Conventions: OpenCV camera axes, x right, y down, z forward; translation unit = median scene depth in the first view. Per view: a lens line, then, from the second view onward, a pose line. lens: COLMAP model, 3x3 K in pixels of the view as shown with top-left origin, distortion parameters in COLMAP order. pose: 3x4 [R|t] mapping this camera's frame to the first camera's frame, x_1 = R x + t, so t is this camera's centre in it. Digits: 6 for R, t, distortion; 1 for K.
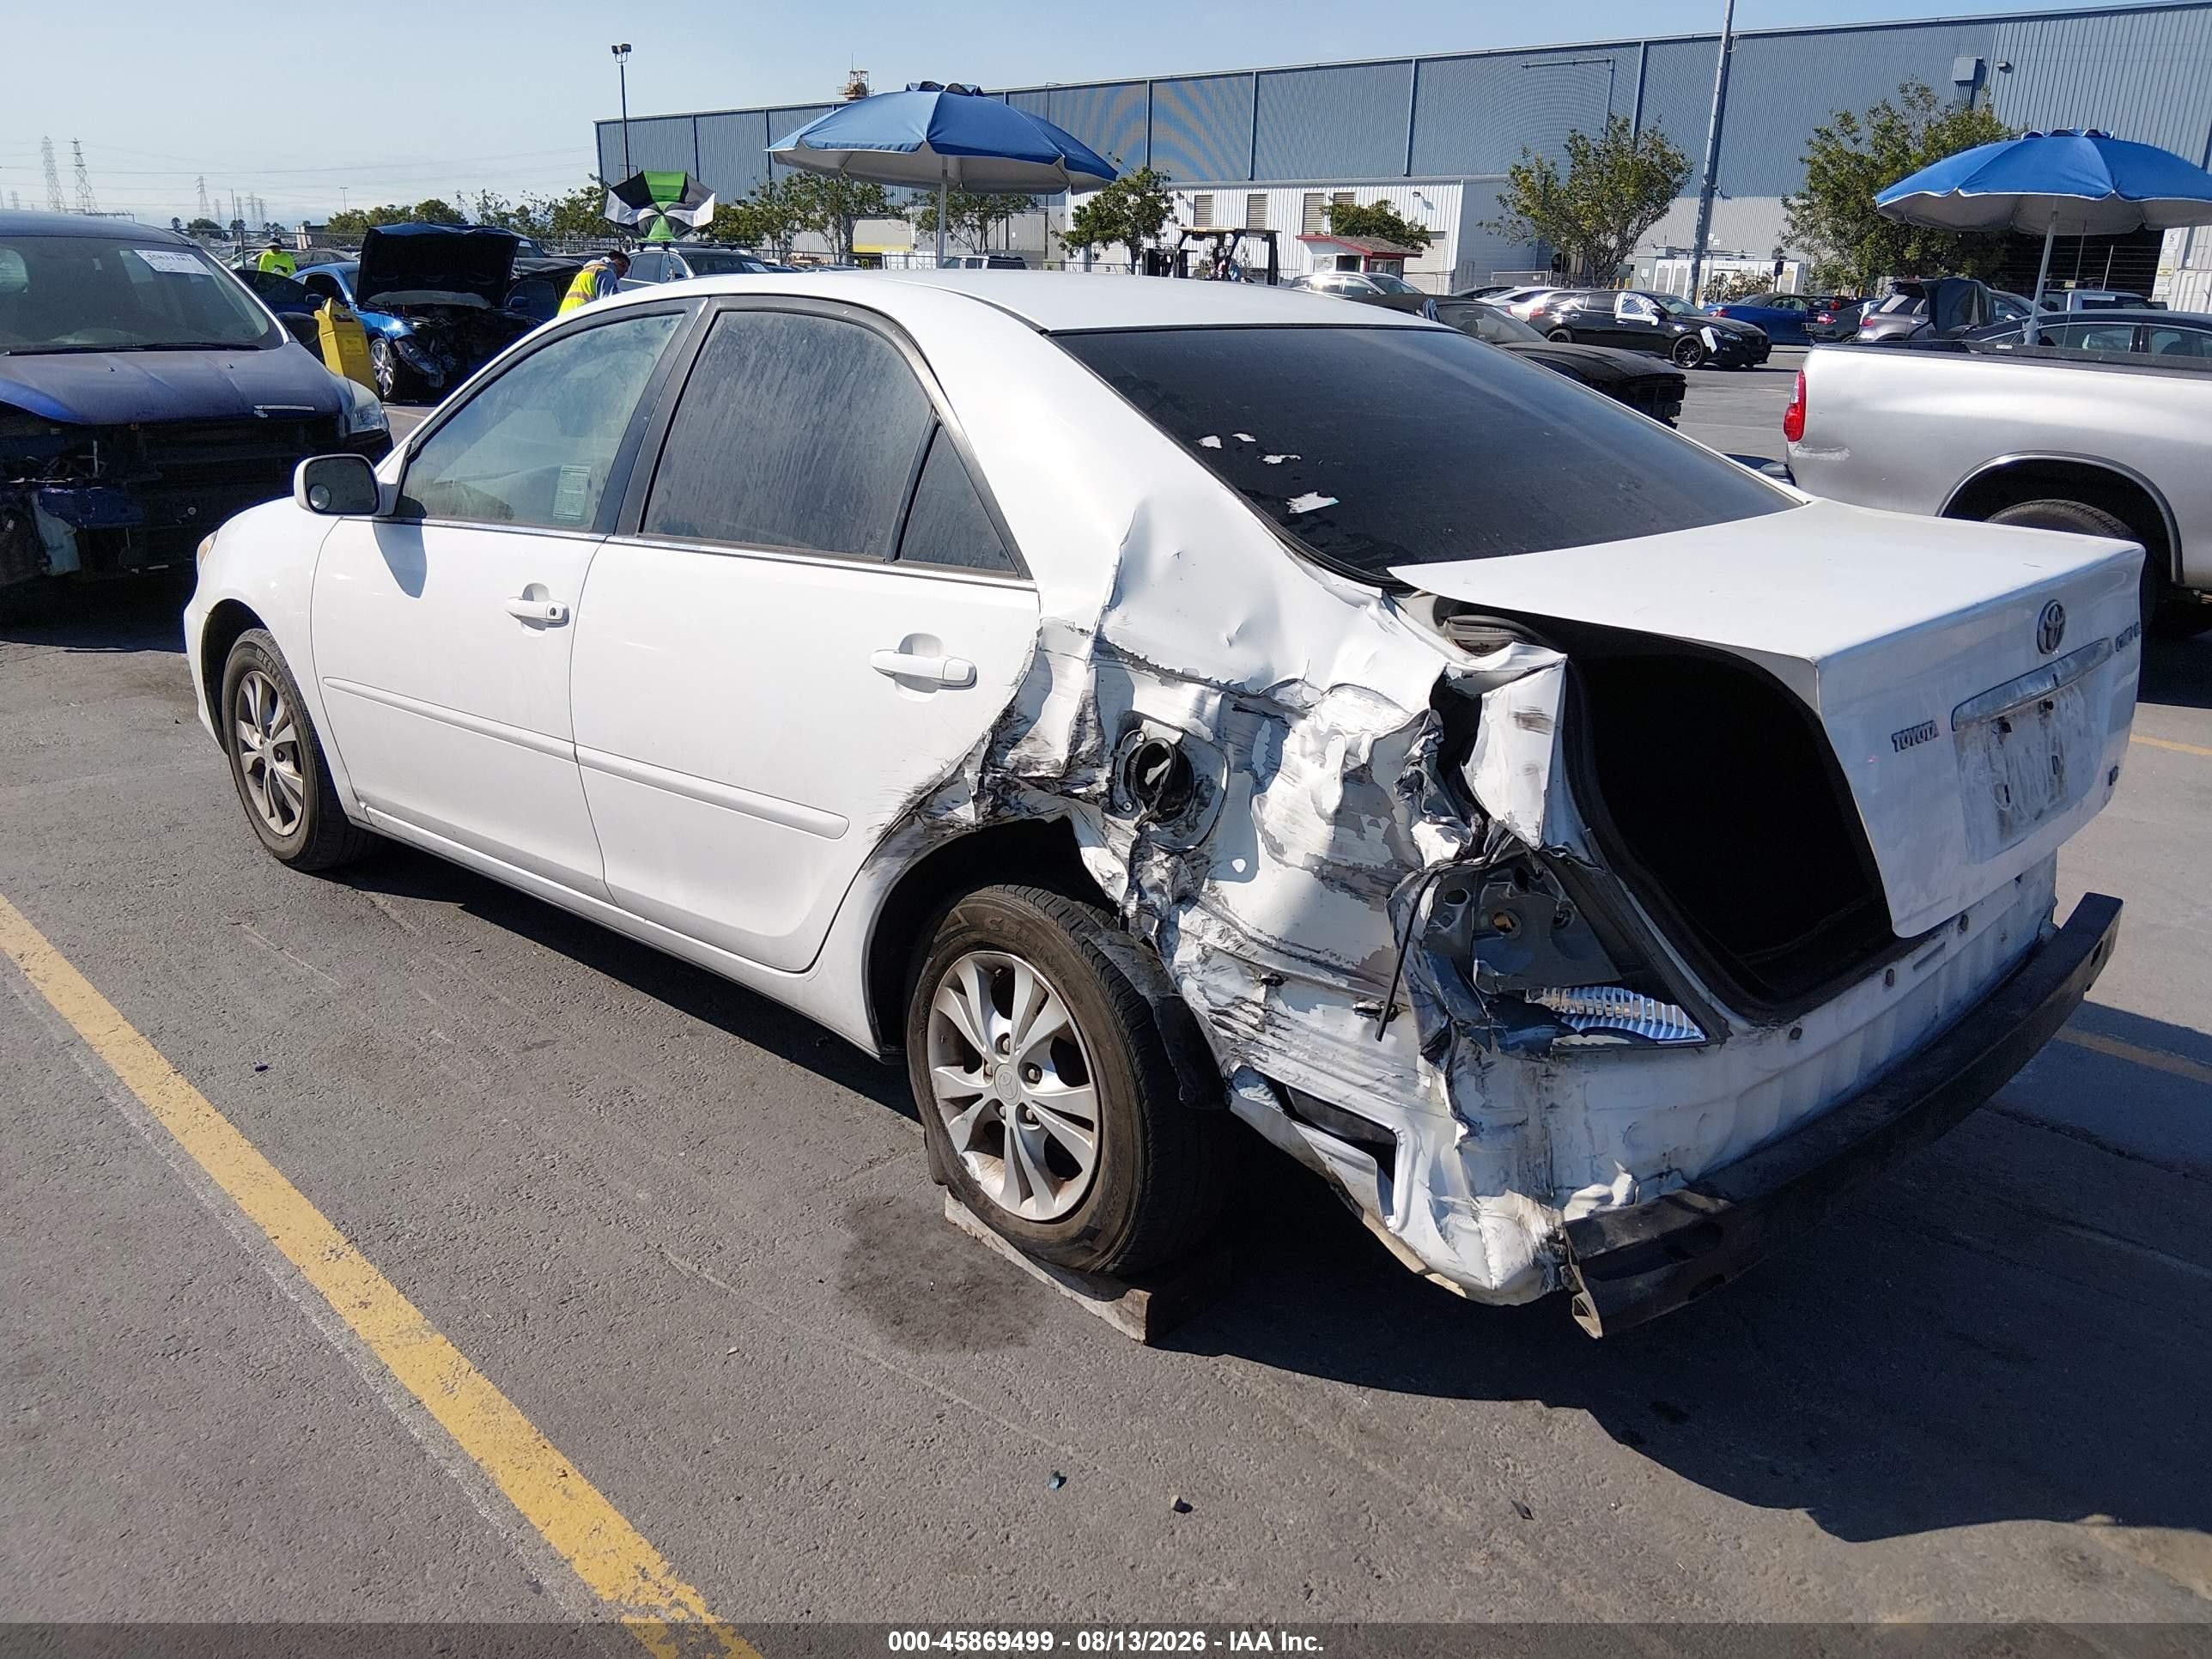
lens RADIAL K [[1631.6, 0, 1116.5], [0, 1631.6, 825.3], [0, 0, 1]] dist [0.089303, -0.140525]
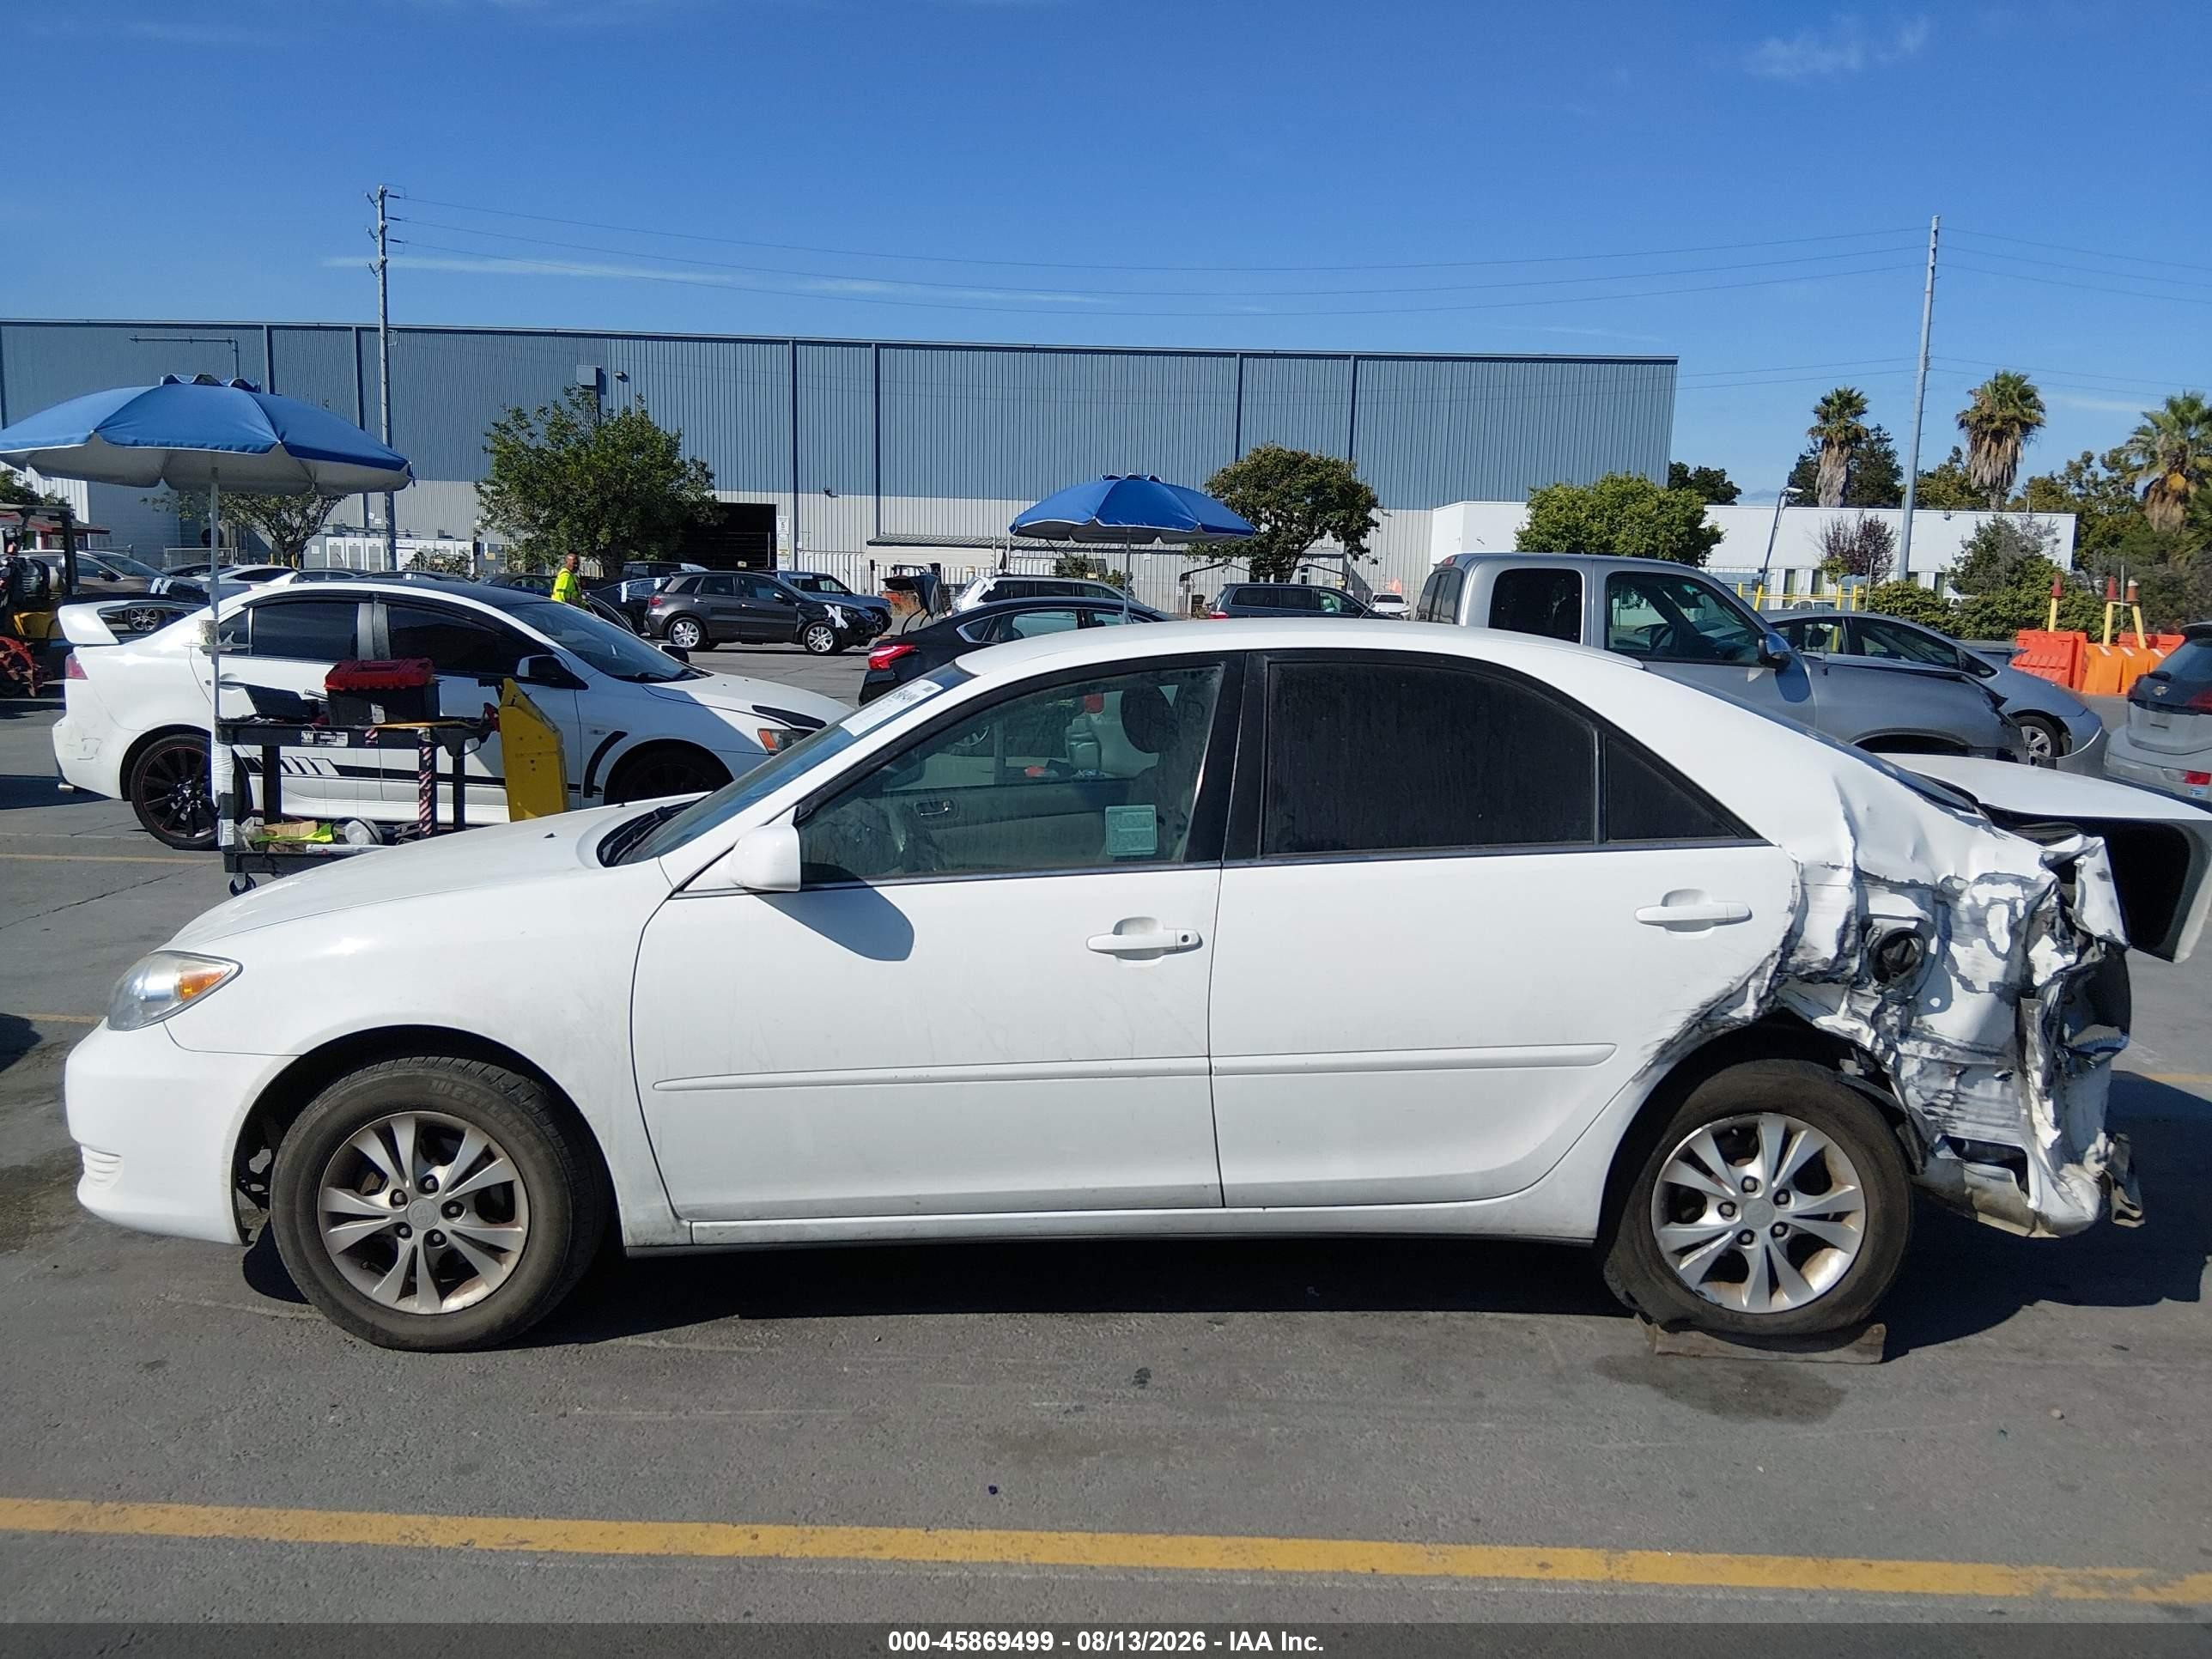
lens RADIAL K [[1631.6, 0, 1116.5], [0, 1631.6, 825.3], [0, 0, 1]] dist [0.089303, -0.140525]
pose [[0.735398, -0.109395, 0.668747, -1.501673], [0.212963, 0.974191, -0.074828, -0.183818], [-0.643301, 0.197447, 0.739715, 0.311607]]
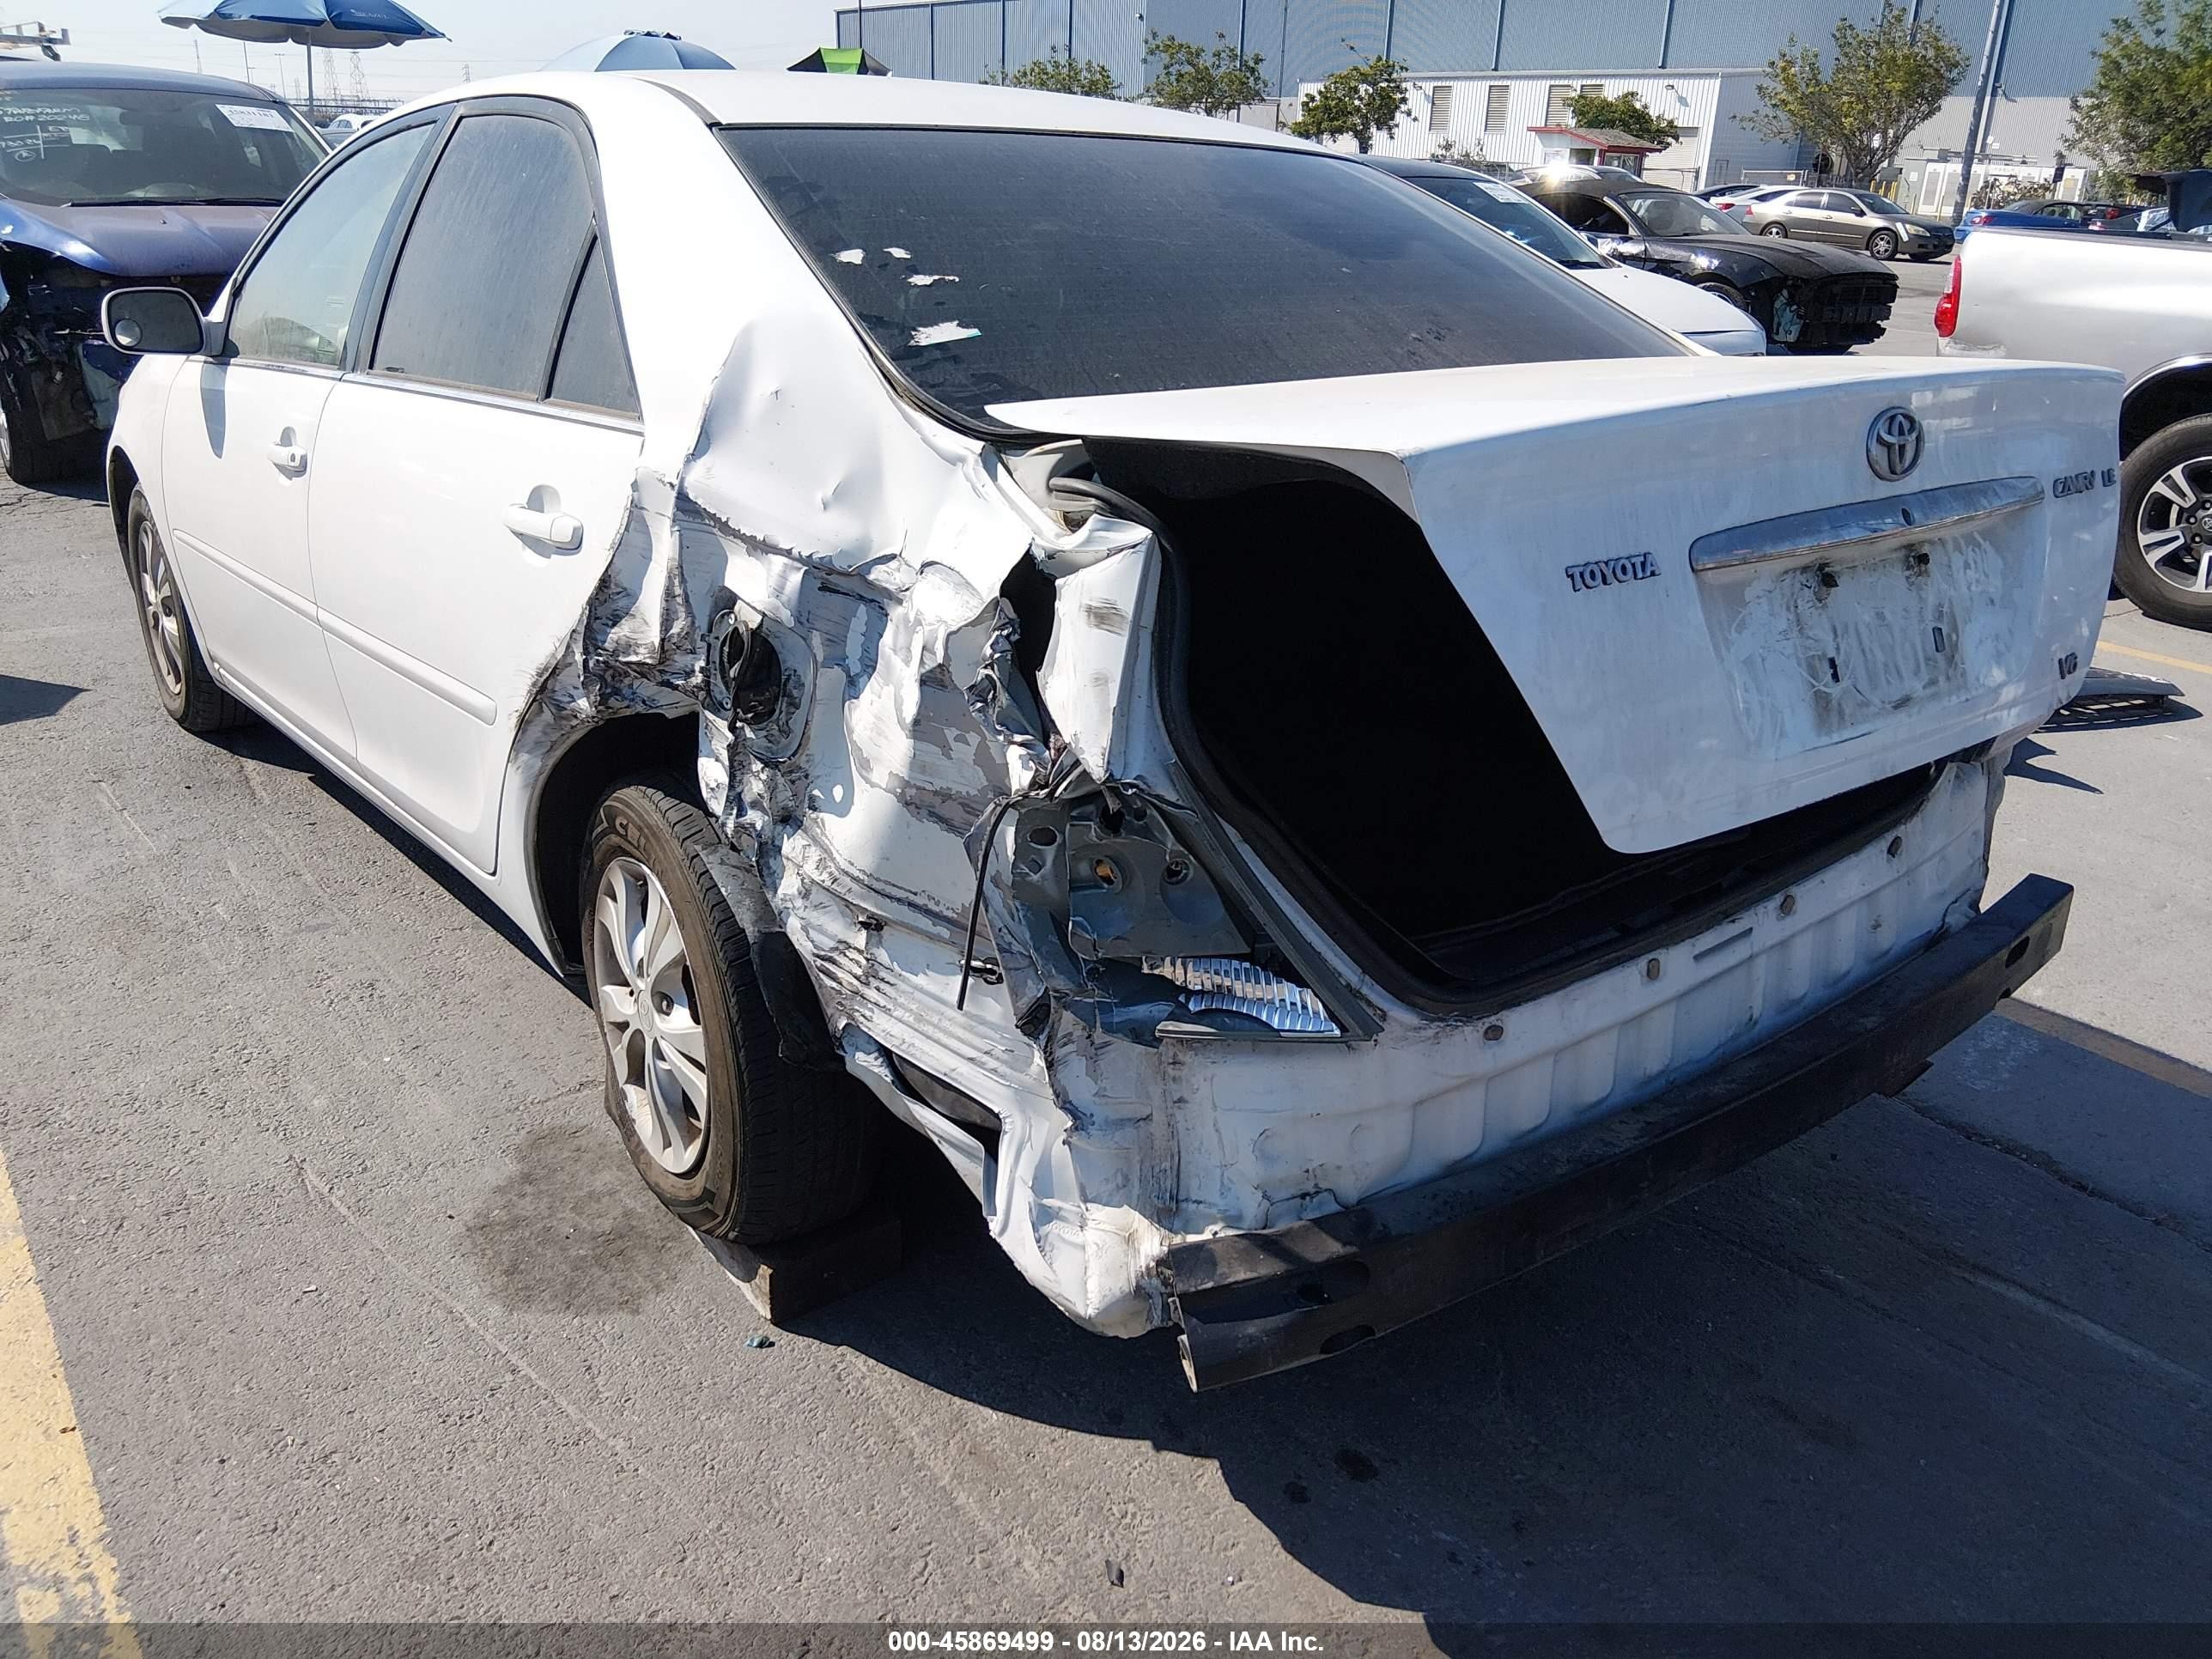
lens RADIAL K [[1616.7, 0, 1134.6], [0, 1616.7, 830.9], [0, 0, 1]] dist [0.076833, -0.101397]
pose [[0.992527, 0.058836, -0.106907, 0.310059], [-0.052051, 0.996515, 0.065183, -0.011775], [0.110369, -0.059131, 0.992130, 0.207940]]
